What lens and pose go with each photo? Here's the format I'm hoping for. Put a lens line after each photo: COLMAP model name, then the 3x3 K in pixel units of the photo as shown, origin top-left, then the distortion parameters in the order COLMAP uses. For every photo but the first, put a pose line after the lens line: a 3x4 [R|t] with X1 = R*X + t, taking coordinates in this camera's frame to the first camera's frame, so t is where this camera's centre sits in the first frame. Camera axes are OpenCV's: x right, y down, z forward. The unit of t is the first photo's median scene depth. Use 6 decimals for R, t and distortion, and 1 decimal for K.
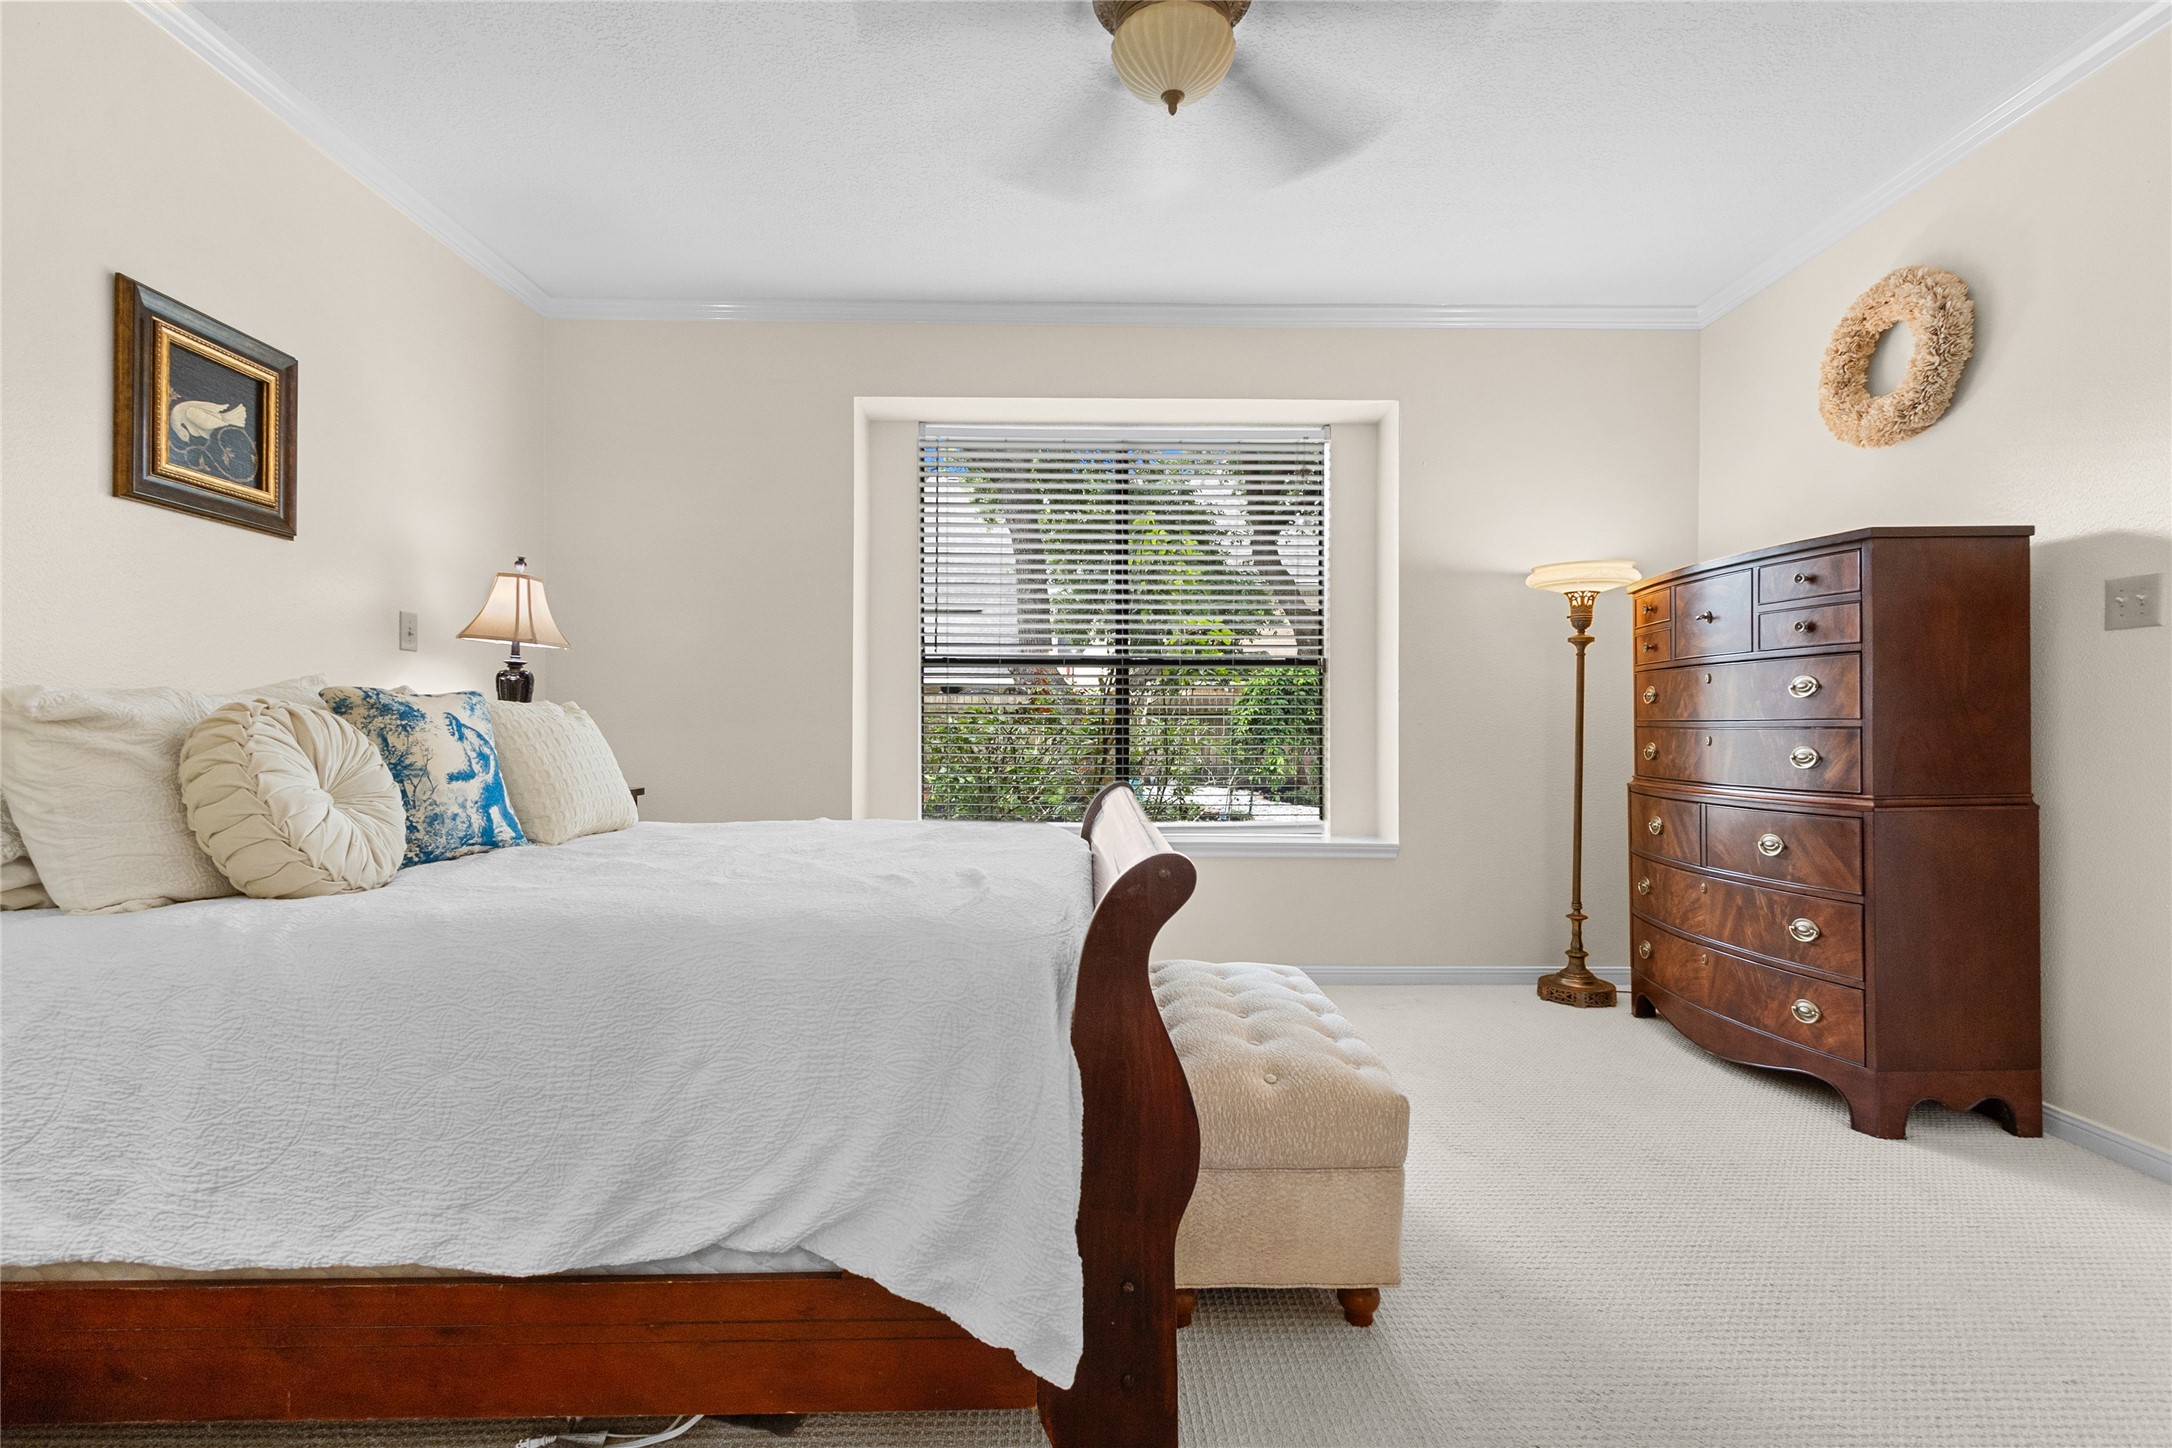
lens RADIAL K [[1001.6, 0, 1102.4], [0, 1001.6, 711.5], [0, 0, 1]] dist [0.007242, -0.003008]
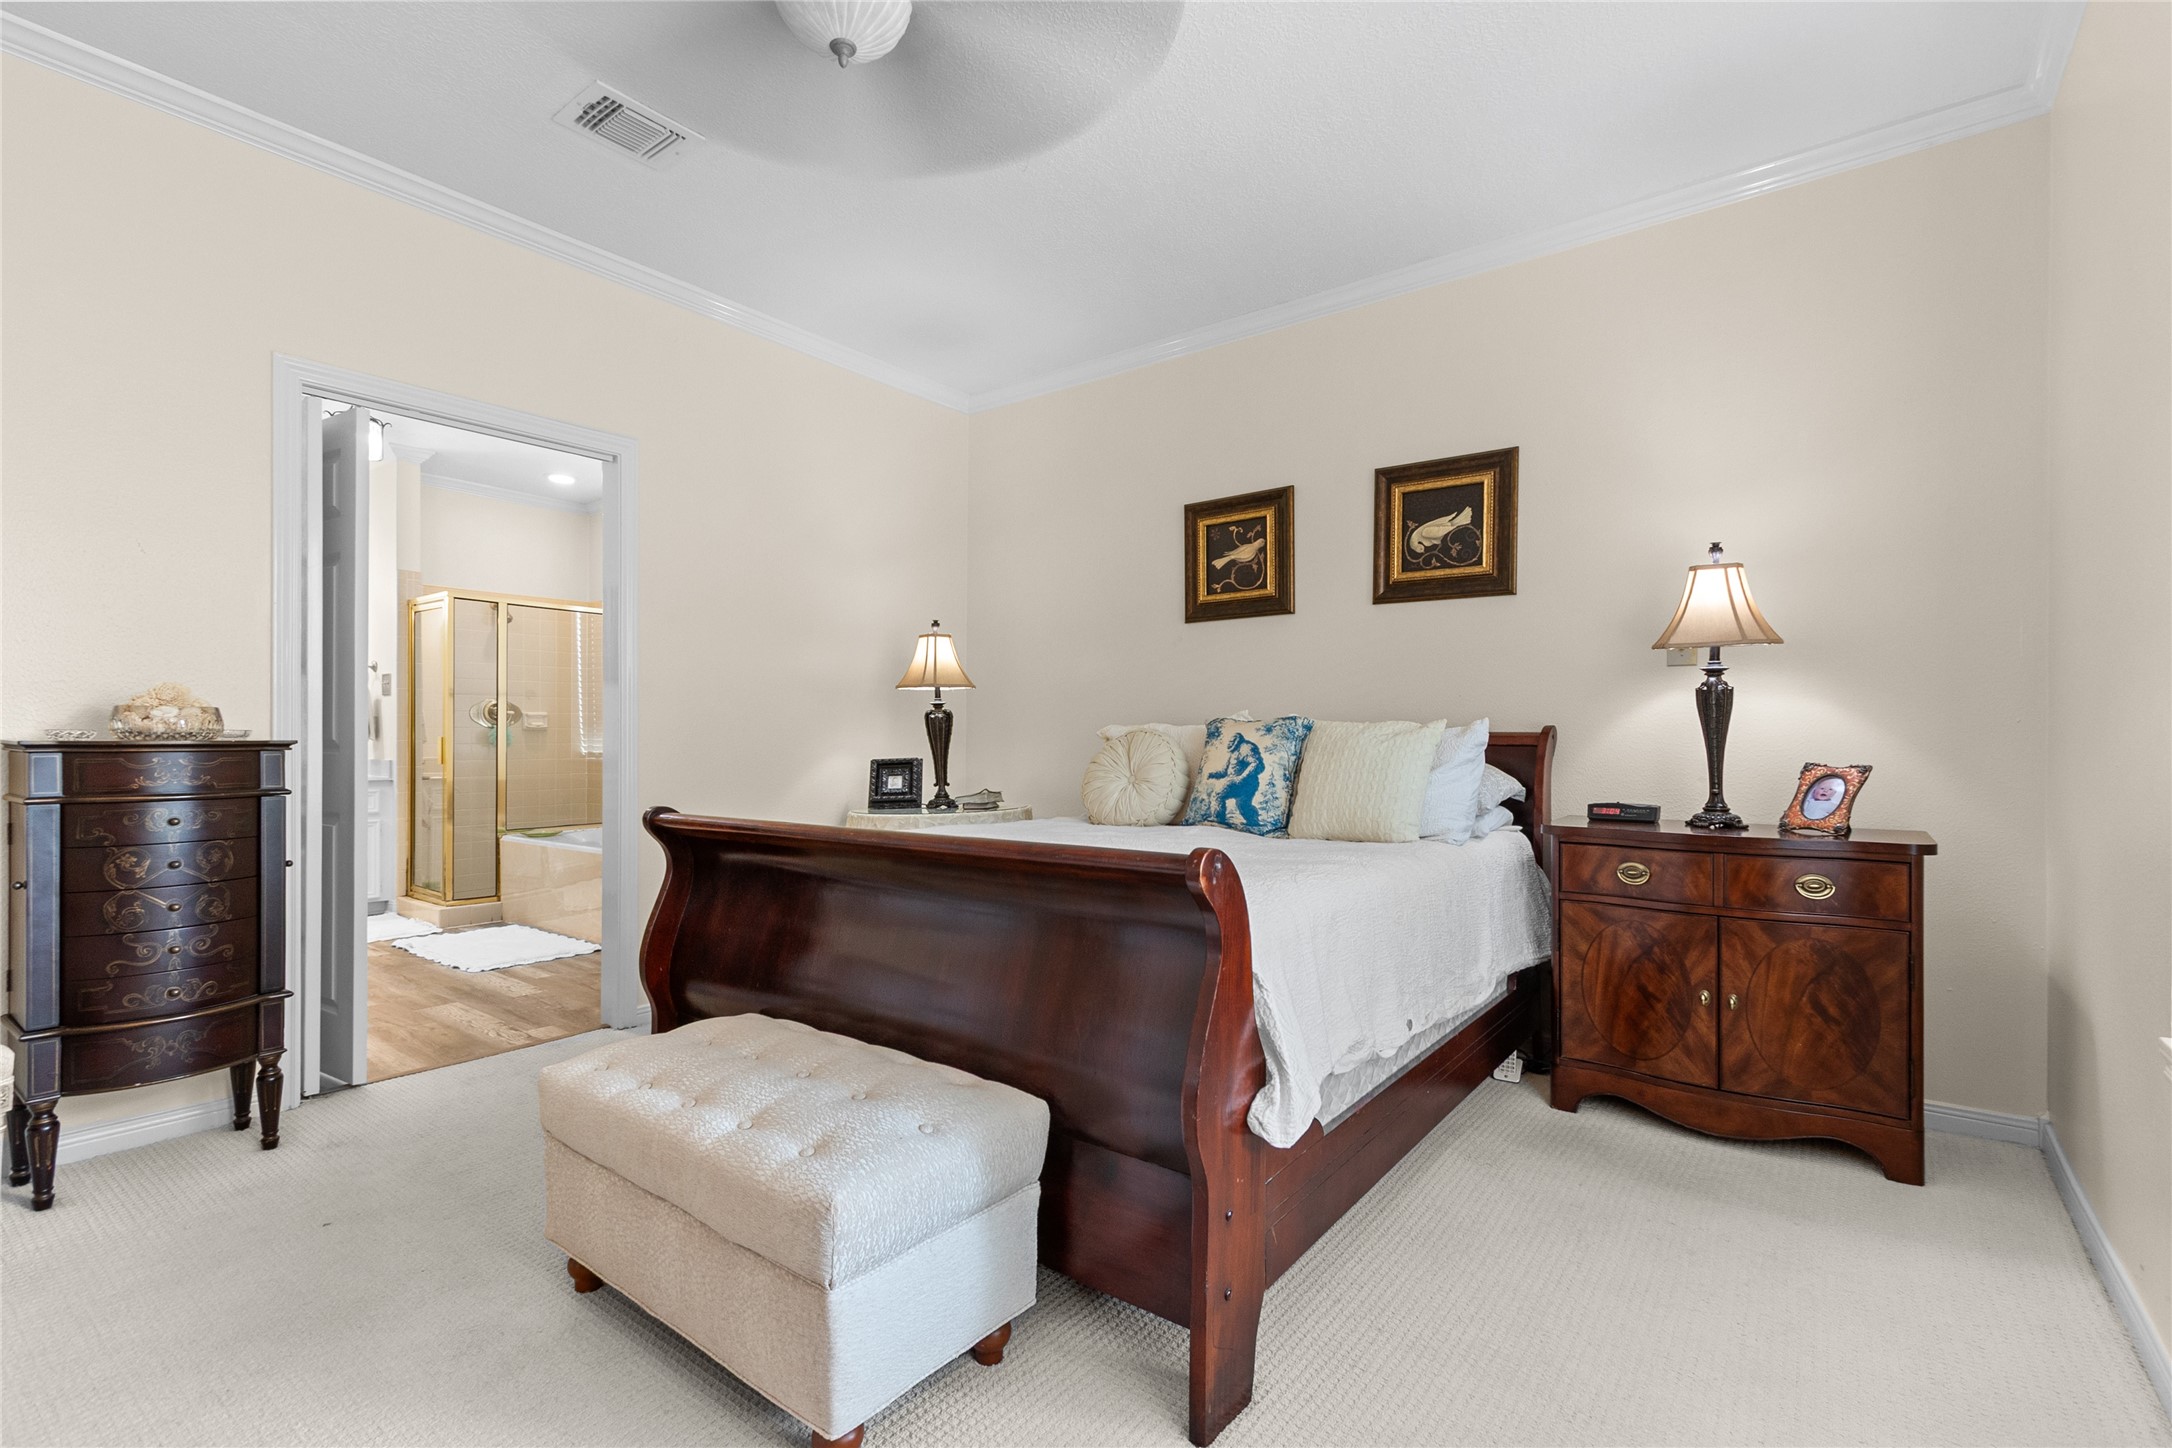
lens RADIAL K [[1001.6, 0, 1092.5], [0, 1001.6, 727.0], [0, 0, 1]] dist [0.007242, -0.003008]
pose [[-0.617485, 0.006003, -0.786560, 0.587652], [0.013173, 0.999910, -0.002710, -0.007235], [0.786472, -0.012034, -0.617508, 1.544125]]
